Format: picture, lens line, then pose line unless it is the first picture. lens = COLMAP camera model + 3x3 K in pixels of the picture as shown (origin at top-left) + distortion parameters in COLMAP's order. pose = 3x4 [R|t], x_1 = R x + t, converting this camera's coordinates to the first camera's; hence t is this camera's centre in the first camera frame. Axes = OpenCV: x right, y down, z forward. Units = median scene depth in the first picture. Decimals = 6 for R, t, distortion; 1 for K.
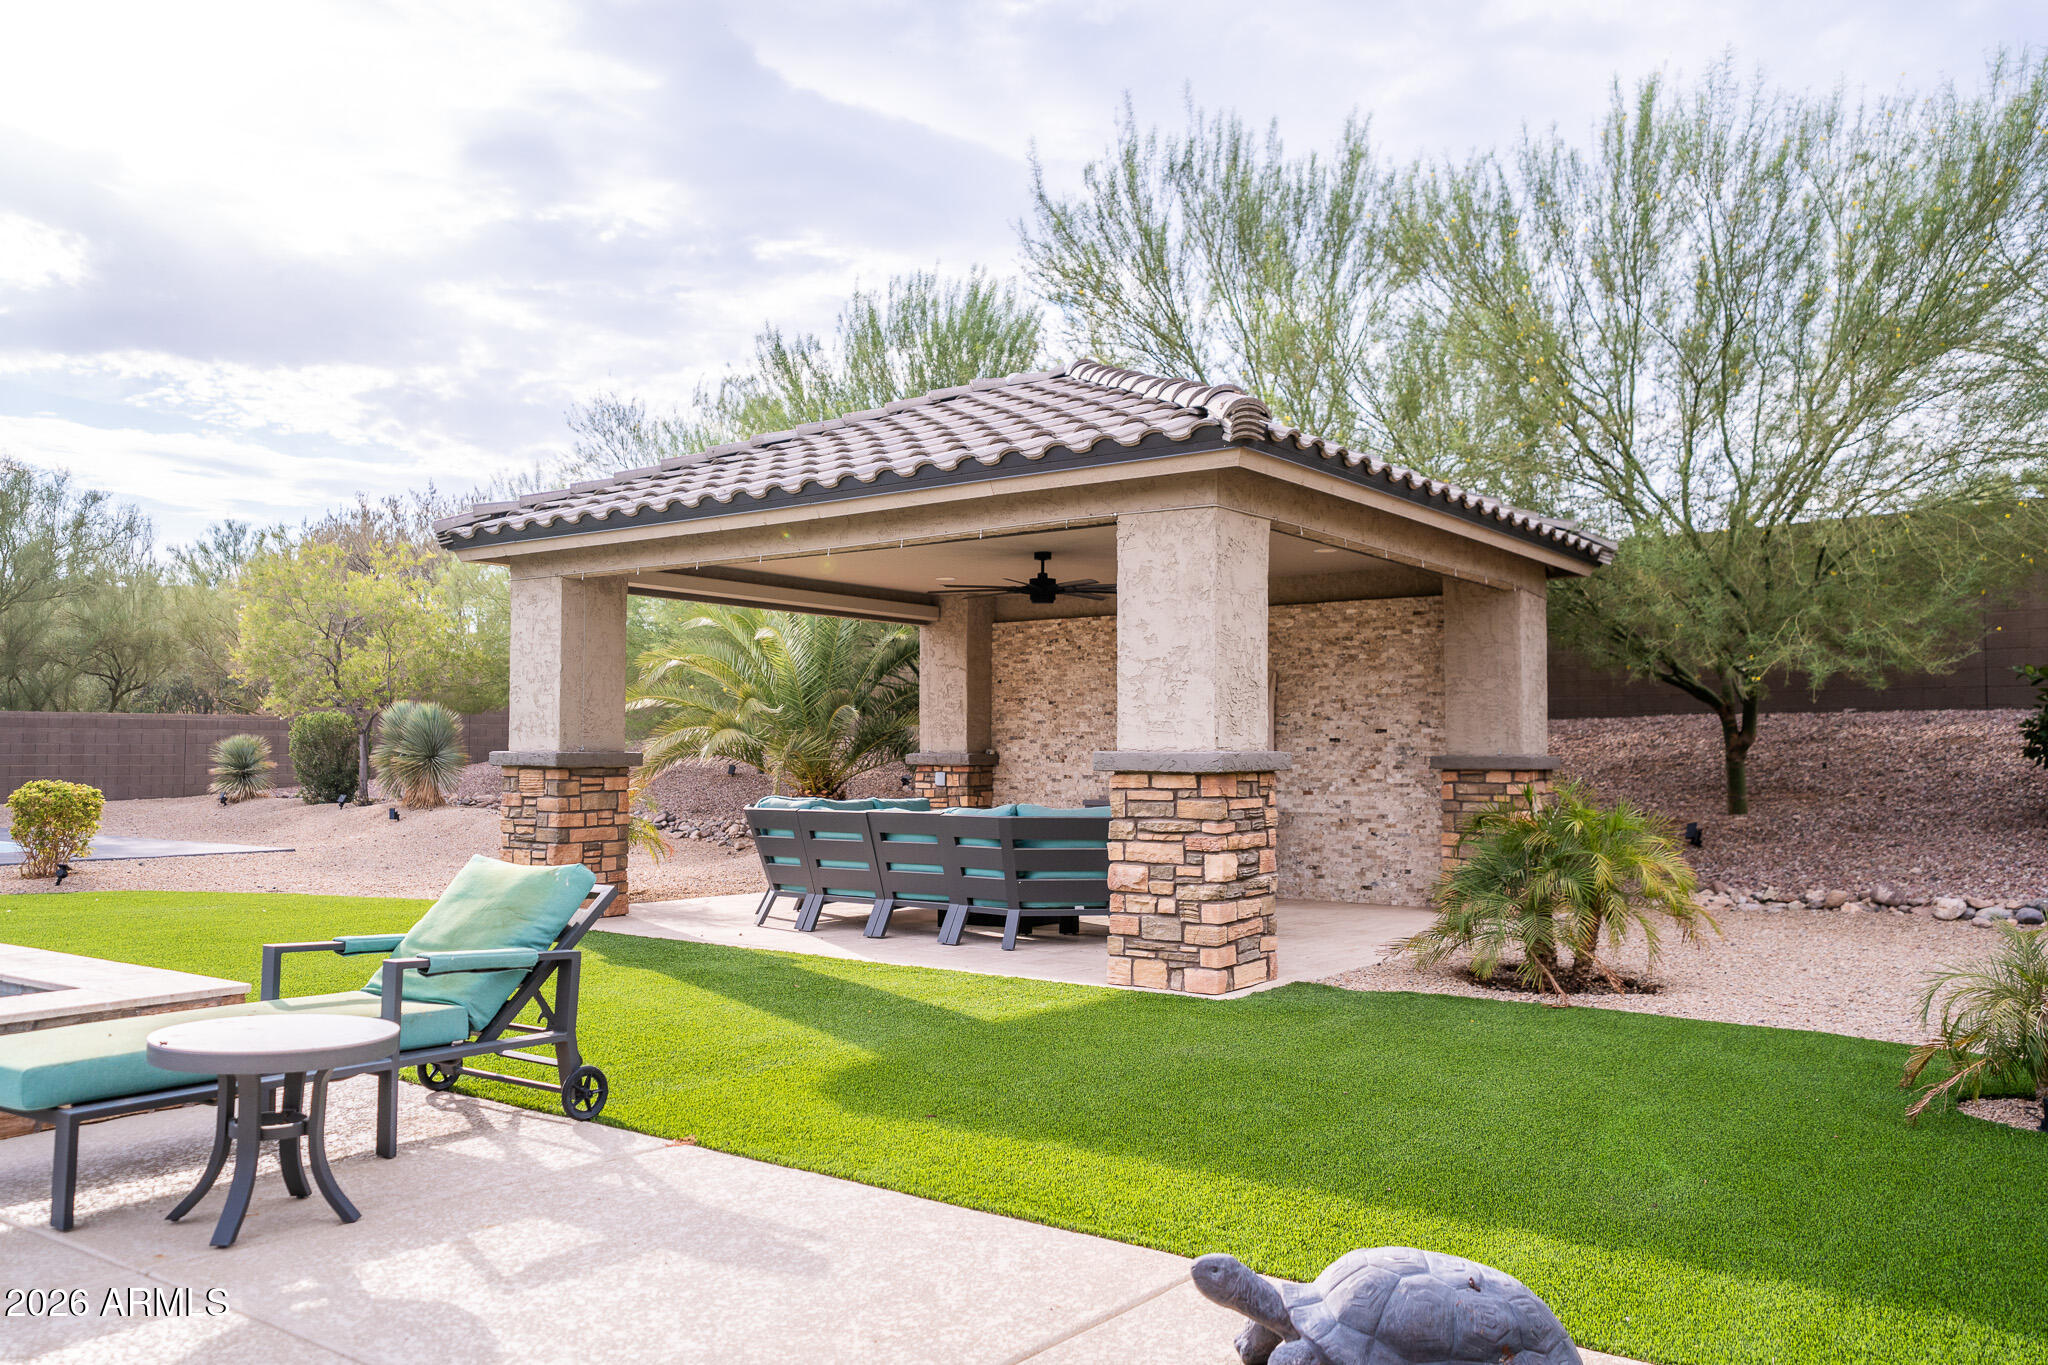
lens RADIAL K [[1570.8, 0, 1012.5], [0, 1570.8, 684.3], [0, 0, 1]] dist [-0.003571, 0.070064]
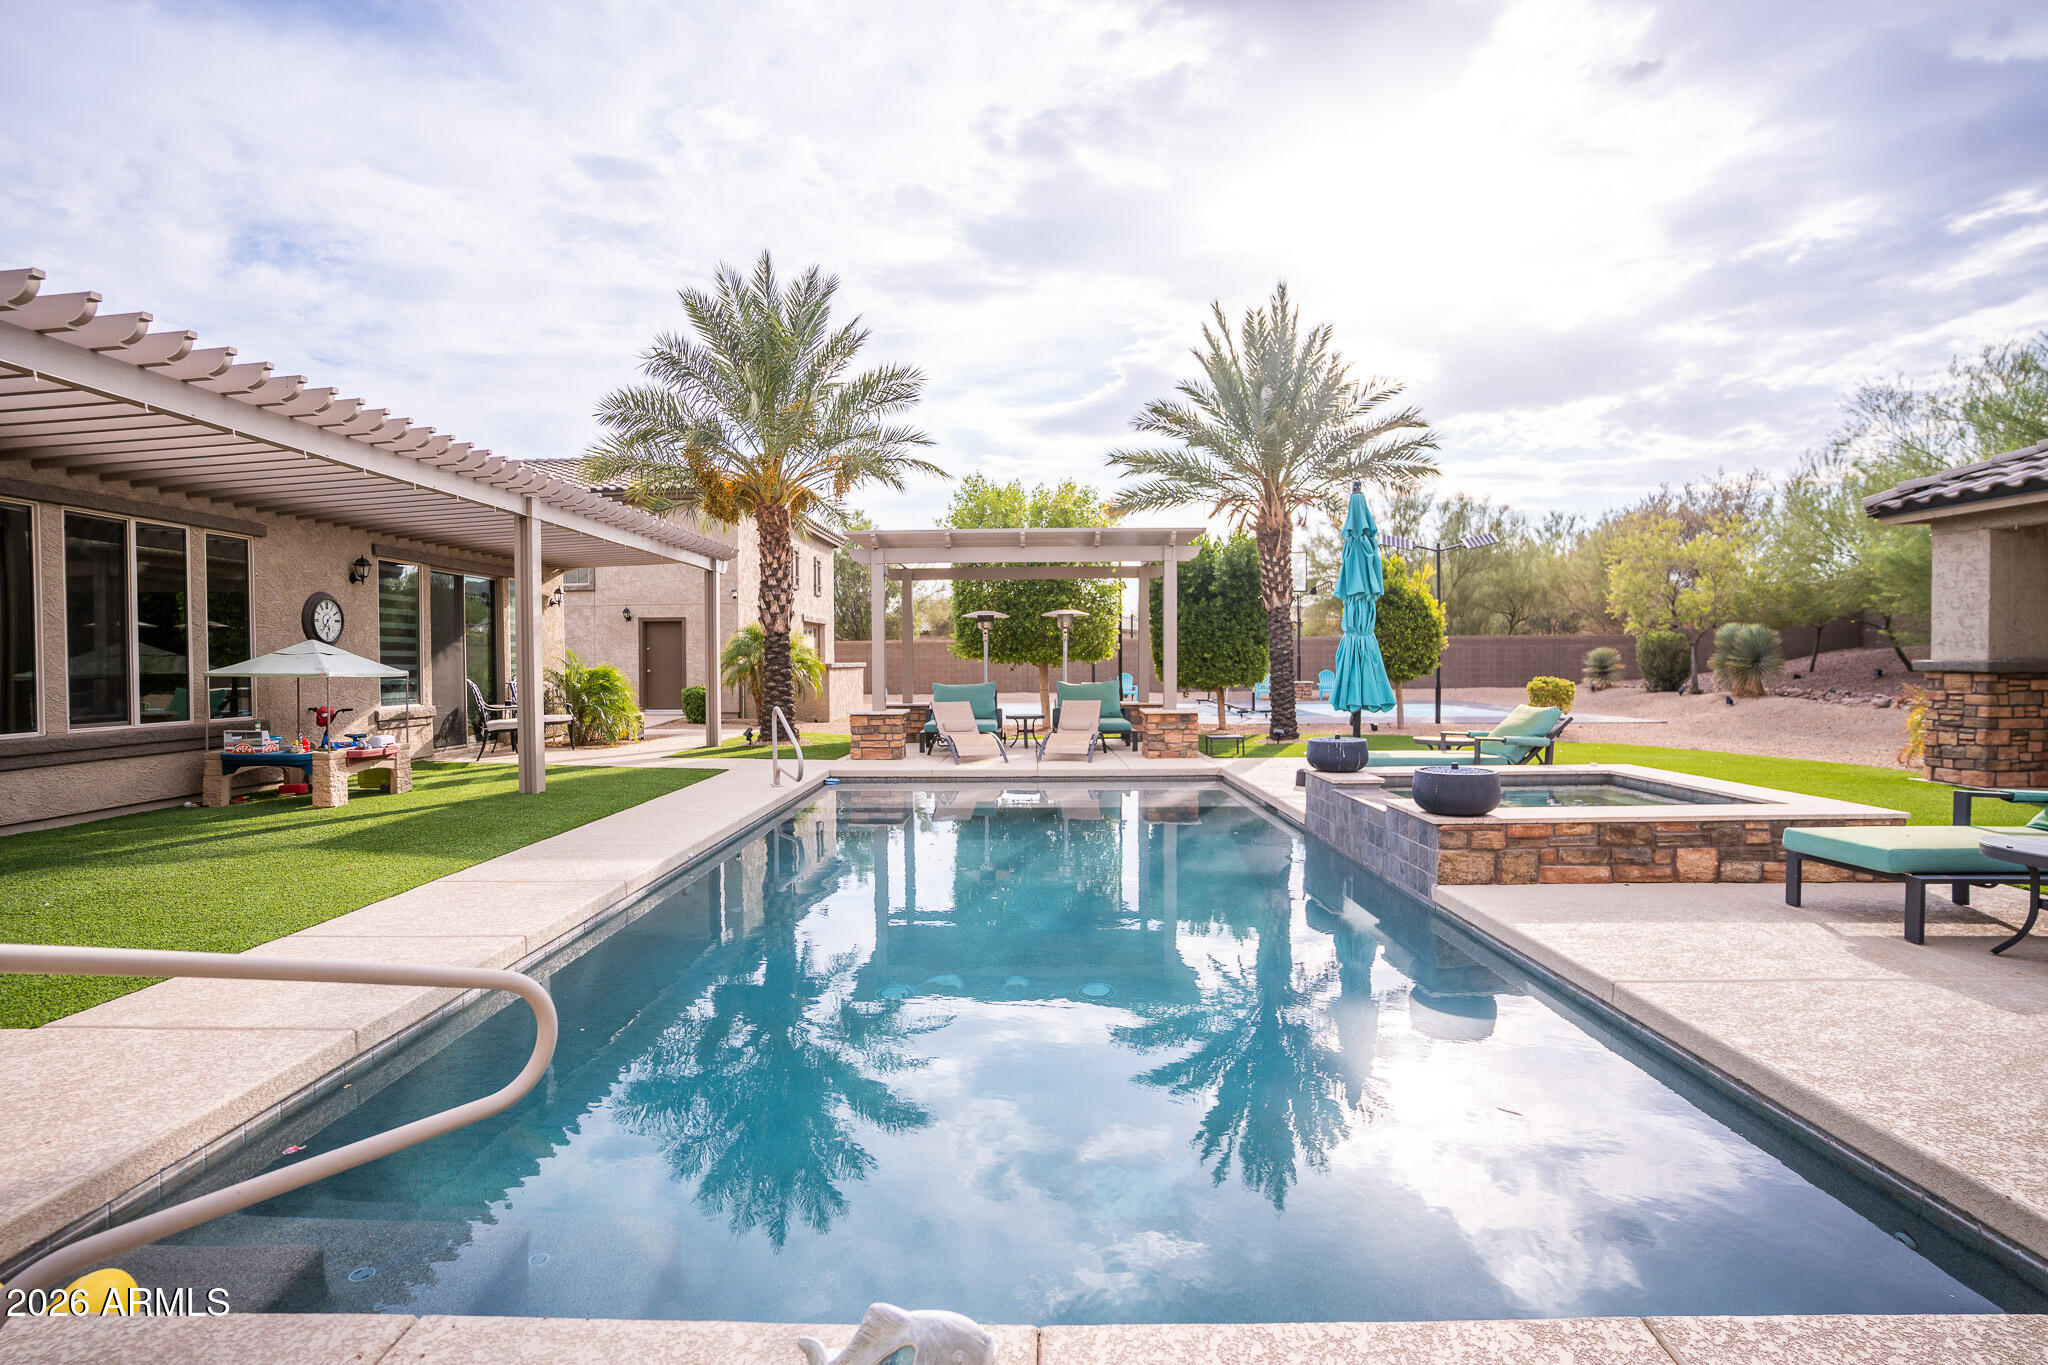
lens RADIAL K [[999.5, 0, 1015.2], [0, 999.5, 677.8], [0, 0, 1]] dist [-0.079743, 0.035883]
pose [[0.592466, 0.008405, -0.805551, -0.123730], [0.043574, 0.998147, 0.042463, -0.012869], [0.804416, -0.060259, 0.591002, -0.146360]]
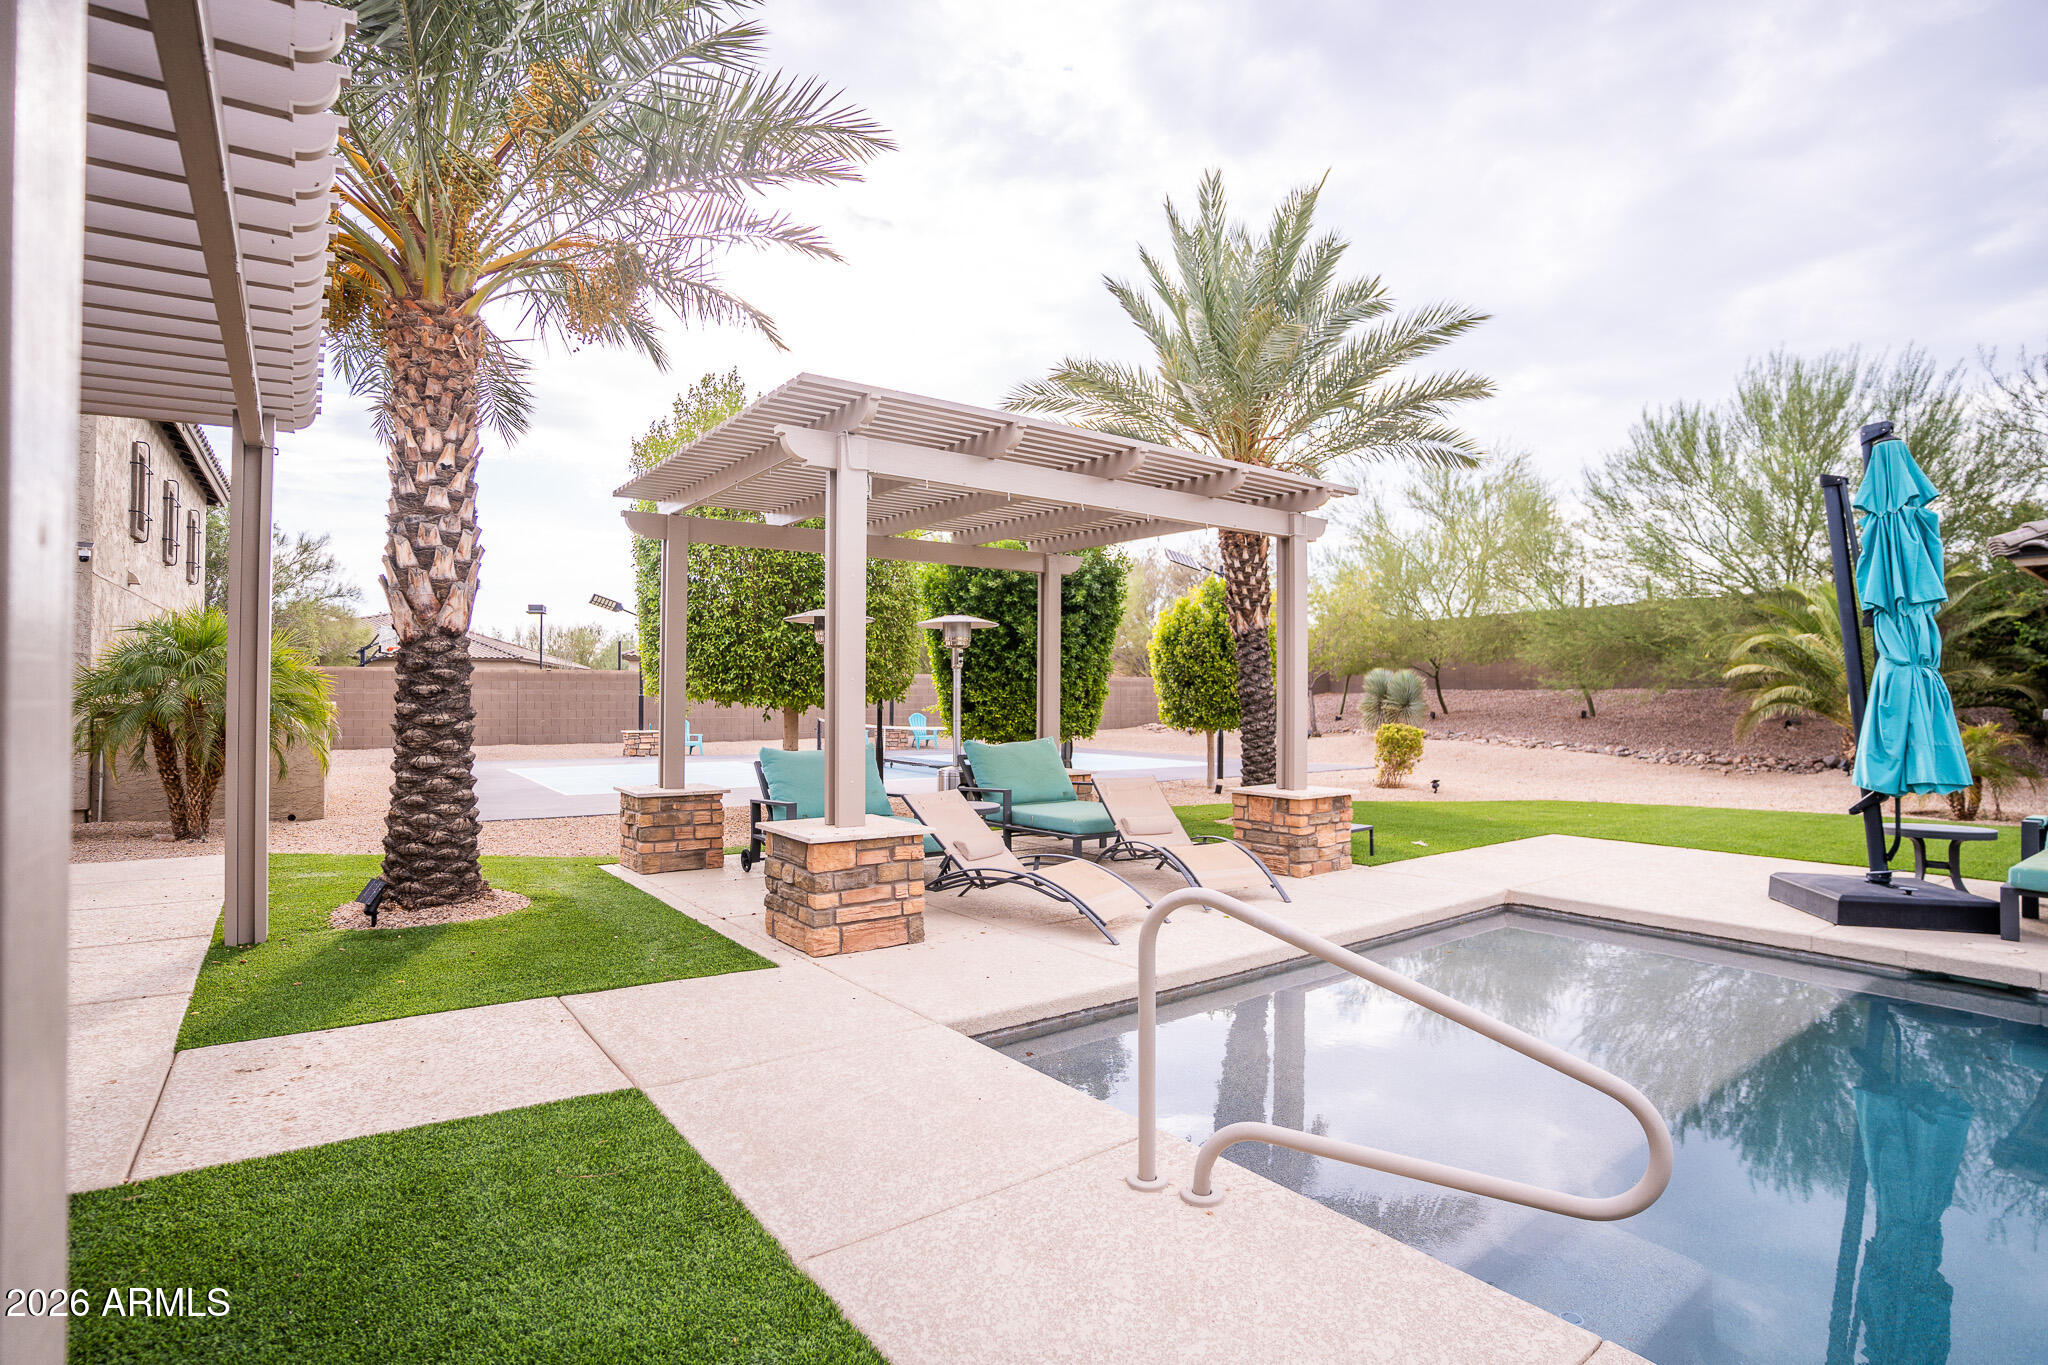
lens RADIAL K [[999.5, 0, 1015.2], [0, 999.5, 677.8], [0, 0, 1]] dist [-0.079743, 0.035883]
pose [[0.956730, -0.006204, -0.290910, -0.975889], [0.013091, 0.999678, 0.021736, -0.012106], [0.290681, -0.024604, 0.956504, -0.014322]]
